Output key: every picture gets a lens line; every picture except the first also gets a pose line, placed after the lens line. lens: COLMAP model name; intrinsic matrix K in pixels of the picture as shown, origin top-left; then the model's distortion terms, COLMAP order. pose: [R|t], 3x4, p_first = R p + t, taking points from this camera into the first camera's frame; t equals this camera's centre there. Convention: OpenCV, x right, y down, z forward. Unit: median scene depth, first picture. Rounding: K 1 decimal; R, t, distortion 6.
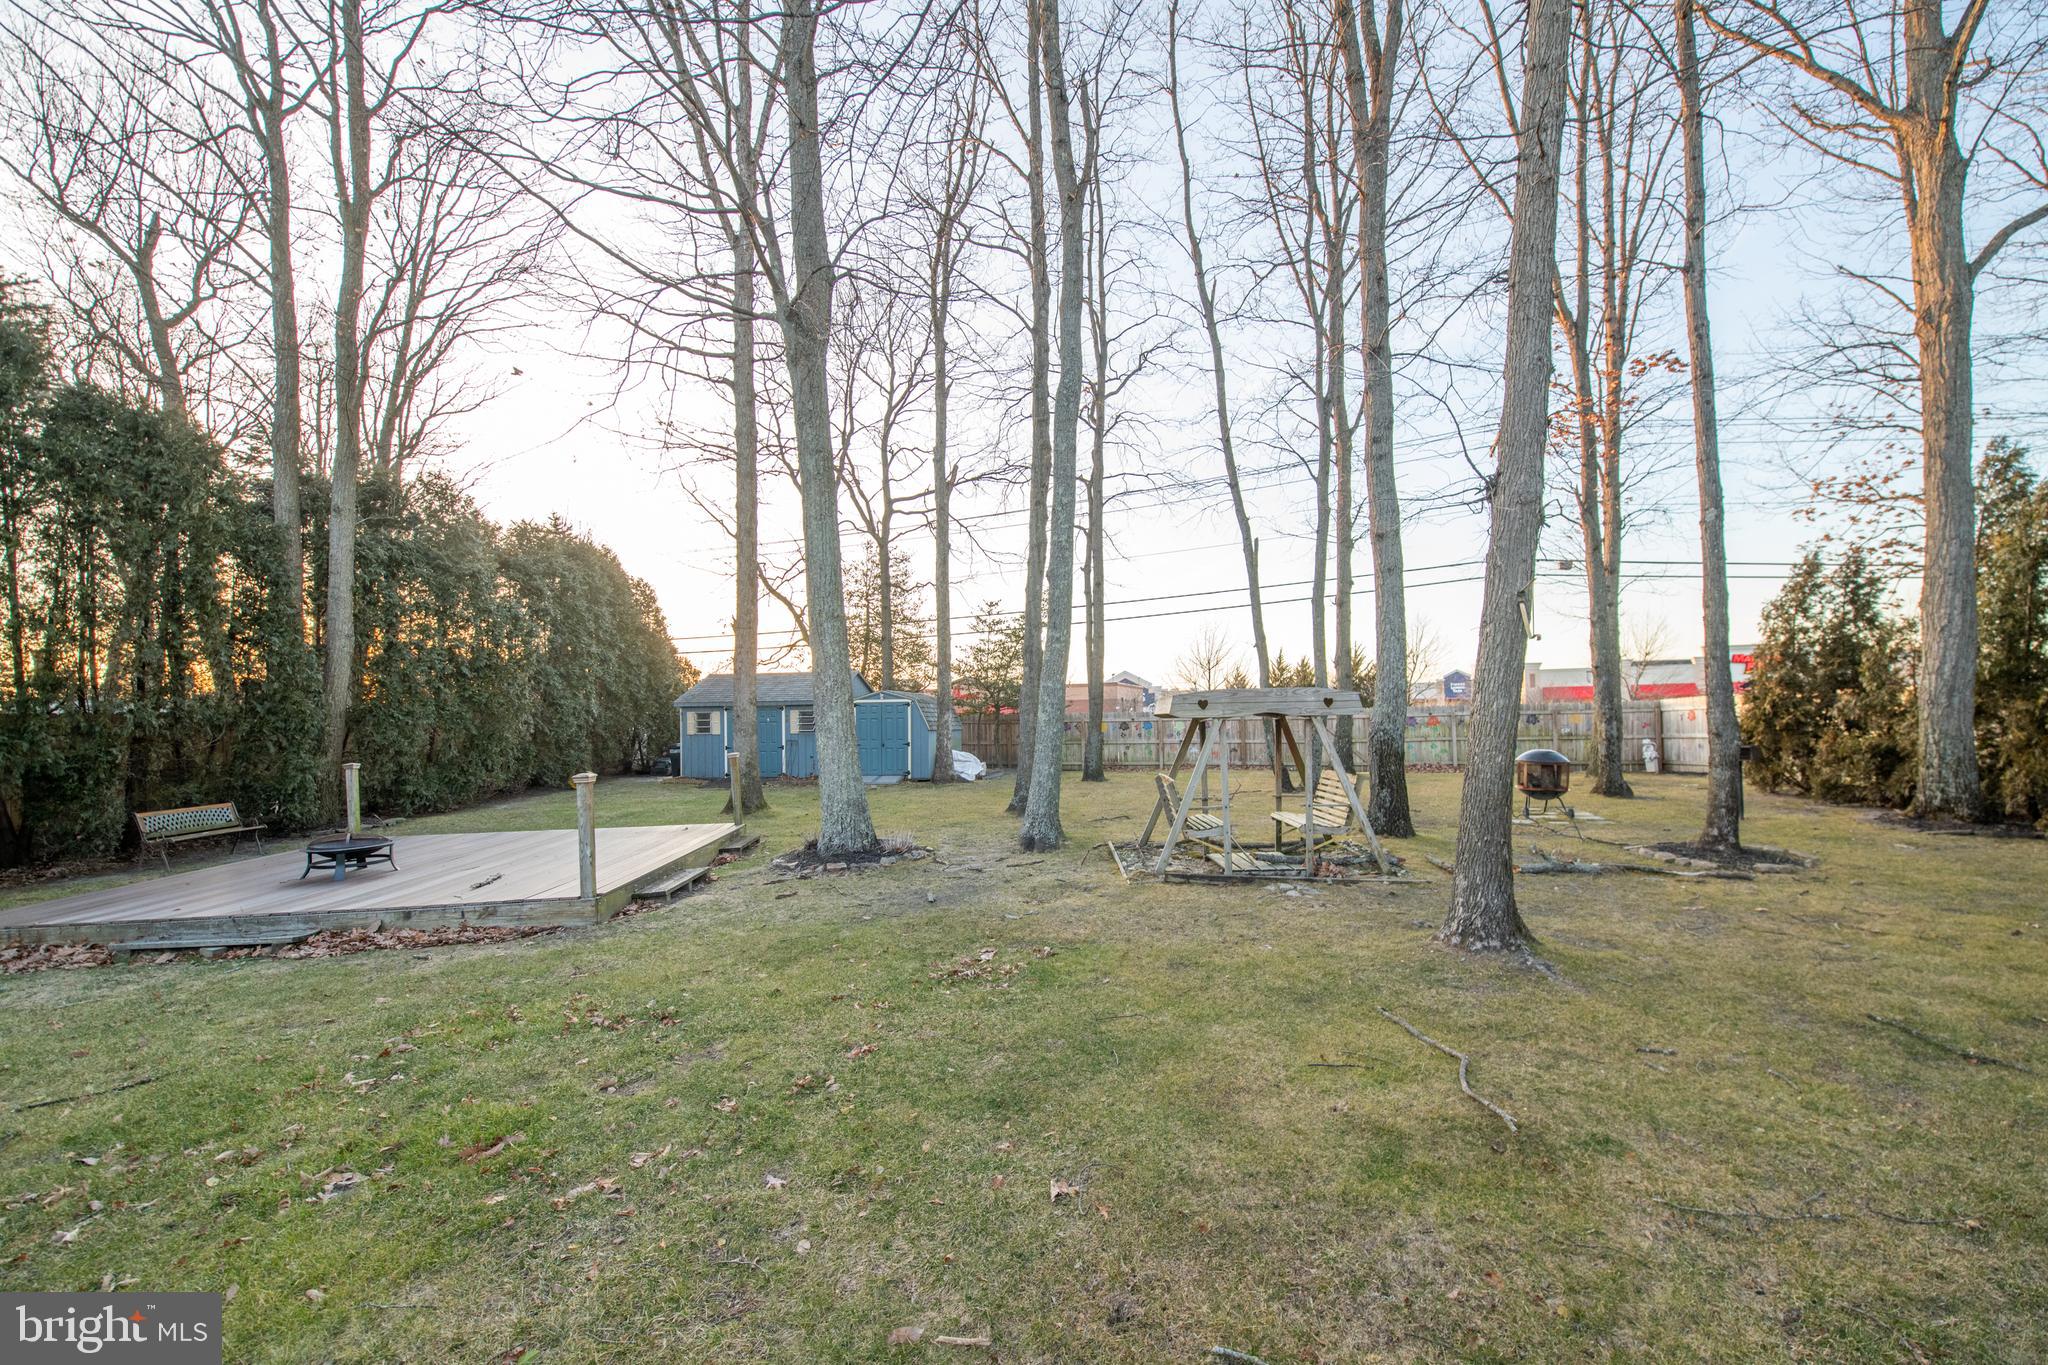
lens RADIAL K [[822.4, 0, 1053.0], [0, 822.4, 695.3], [0, 0, 1]] dist [-0.015663, -0.000581]
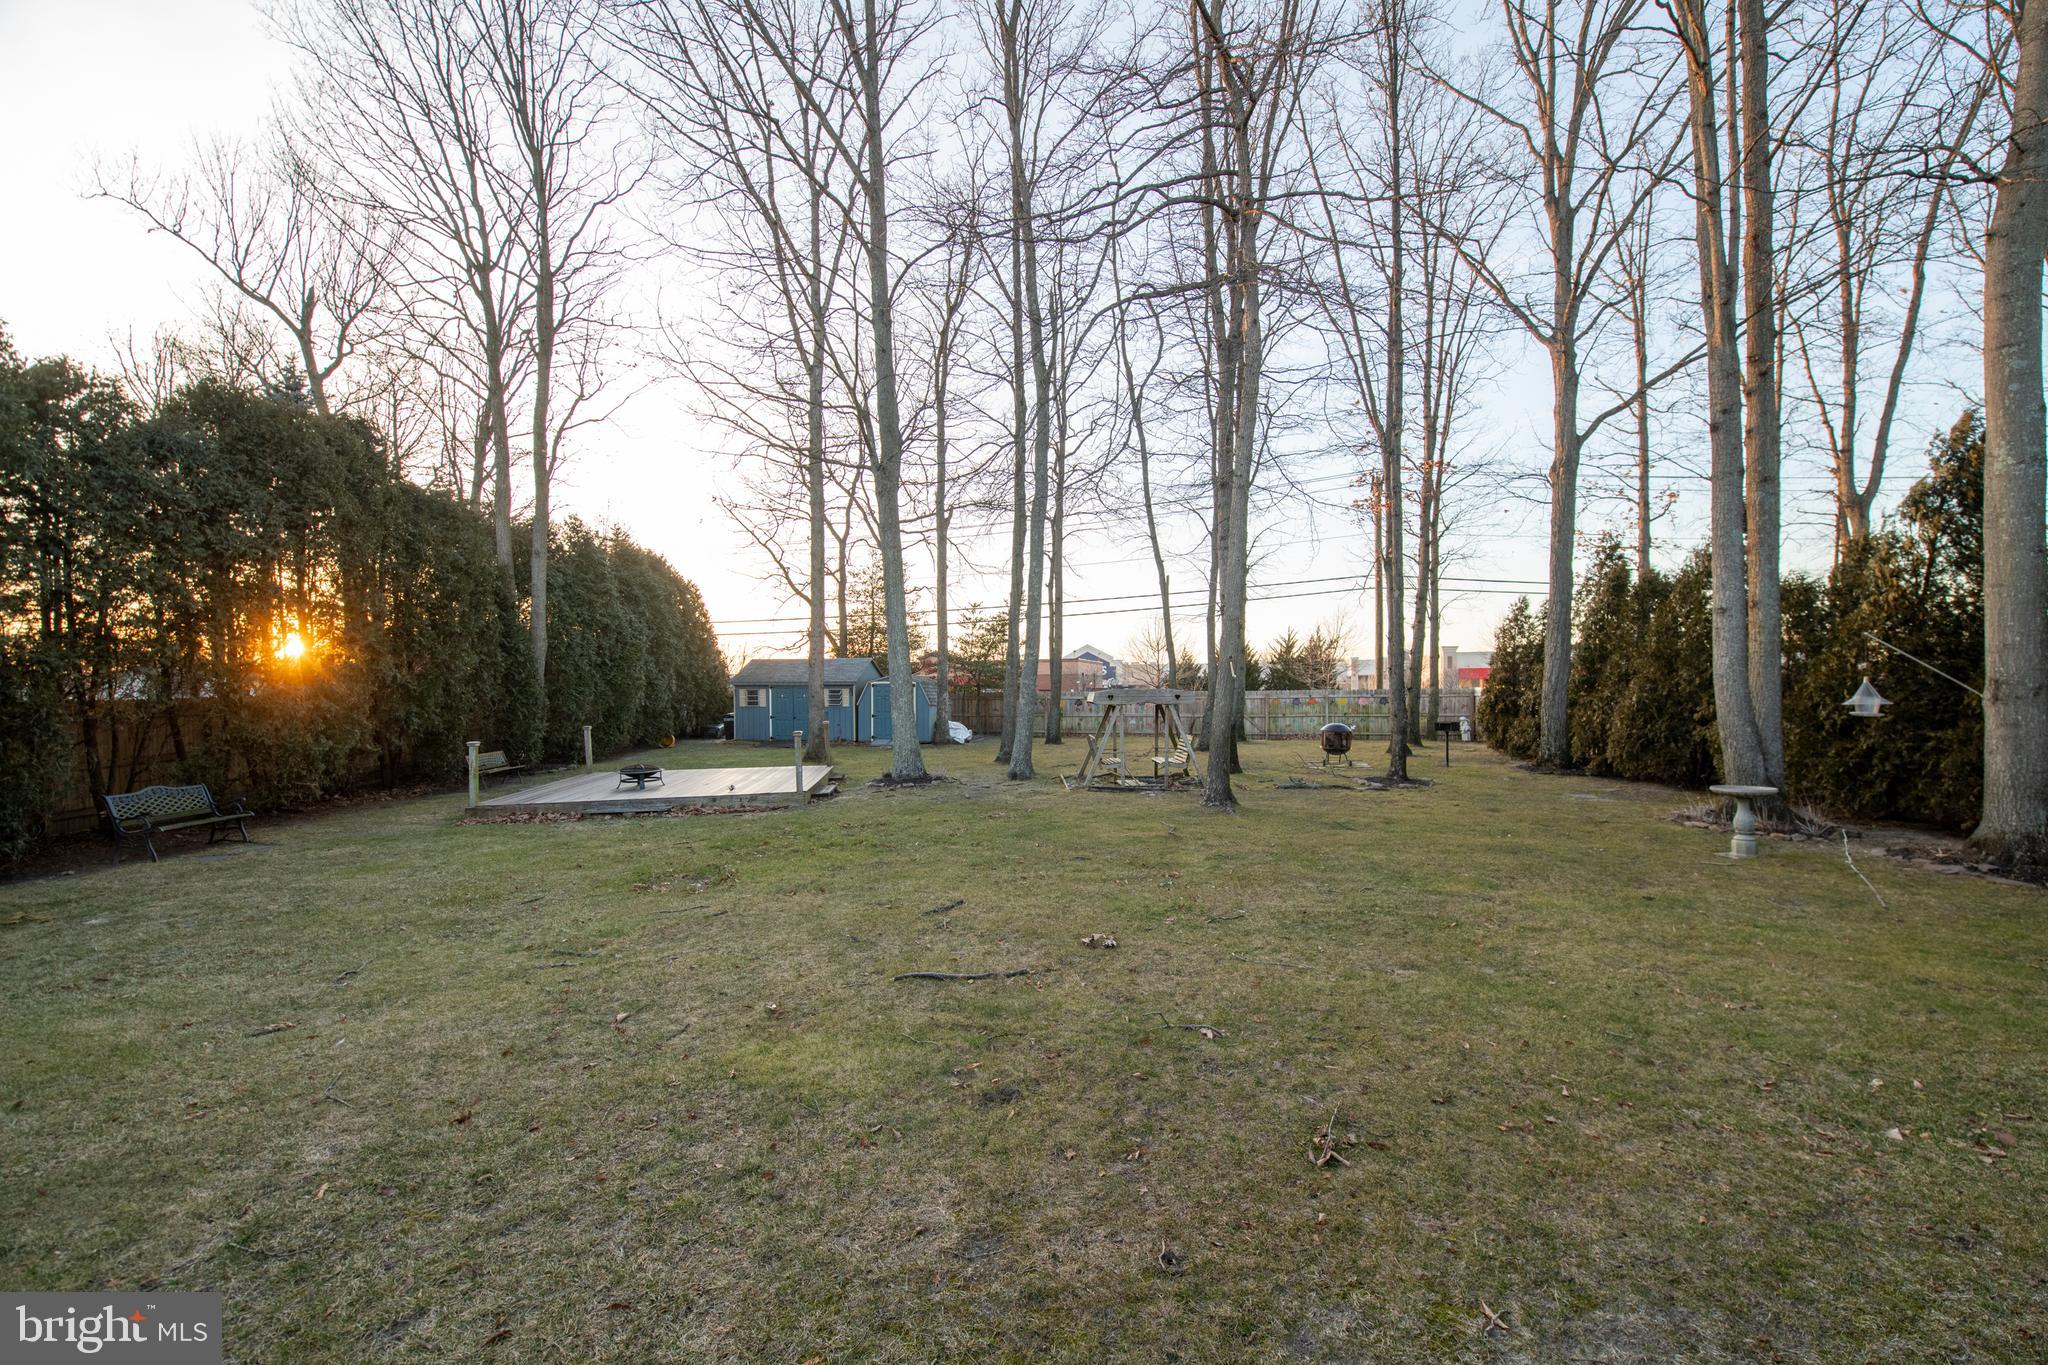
lens RADIAL K [[822.4, 0, 1056.9], [0, 822.4, 695.9], [0, 0, 1]] dist [-0.015663, -0.000581]
pose [[0.998732, 0.009316, 0.049465, -0.013289], [-0.011101, 0.999292, 0.035944, -0.024826], [-0.049096, -0.036447, 0.998129, -0.366971]]
